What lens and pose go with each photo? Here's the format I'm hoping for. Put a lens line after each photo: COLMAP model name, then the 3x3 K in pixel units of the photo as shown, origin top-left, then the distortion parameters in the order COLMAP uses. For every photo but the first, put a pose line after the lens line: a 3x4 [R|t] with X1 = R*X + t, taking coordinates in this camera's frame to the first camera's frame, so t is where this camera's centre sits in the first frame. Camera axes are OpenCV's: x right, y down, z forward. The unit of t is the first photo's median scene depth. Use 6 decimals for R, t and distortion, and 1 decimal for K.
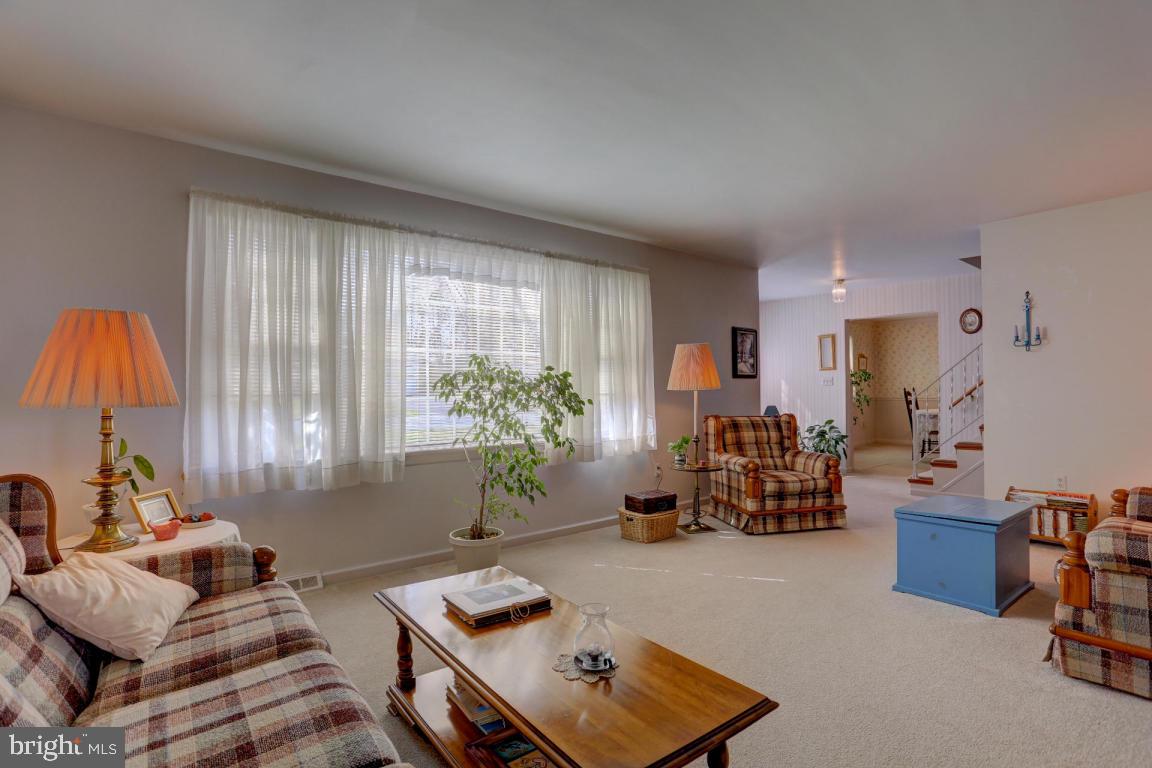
lens RADIAL K [[571.9, 0, 576.3], [0, 571.9, 391.8], [0, 0, 1]] dist [-0.078676, 0.035144]
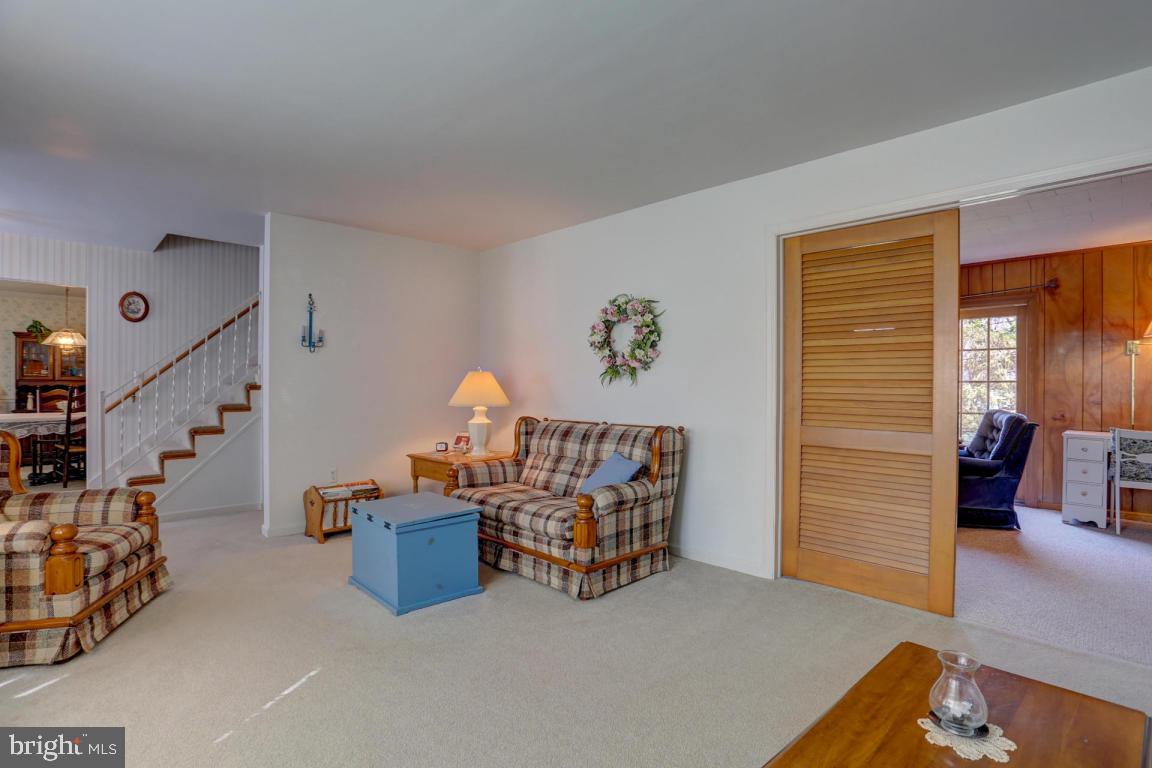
lens RADIAL K [[567.8, 0, 580.2], [0, 567.8, 385.2], [0, 0, 1]] dist [-0.071521, 0.027877]
pose [[-0.098551, 0.007903, 0.995101, -0.251961], [-0.001675, 0.999966, -0.008108, -0.004384], [-0.995131, -0.002466, -0.098534, 0.569906]]
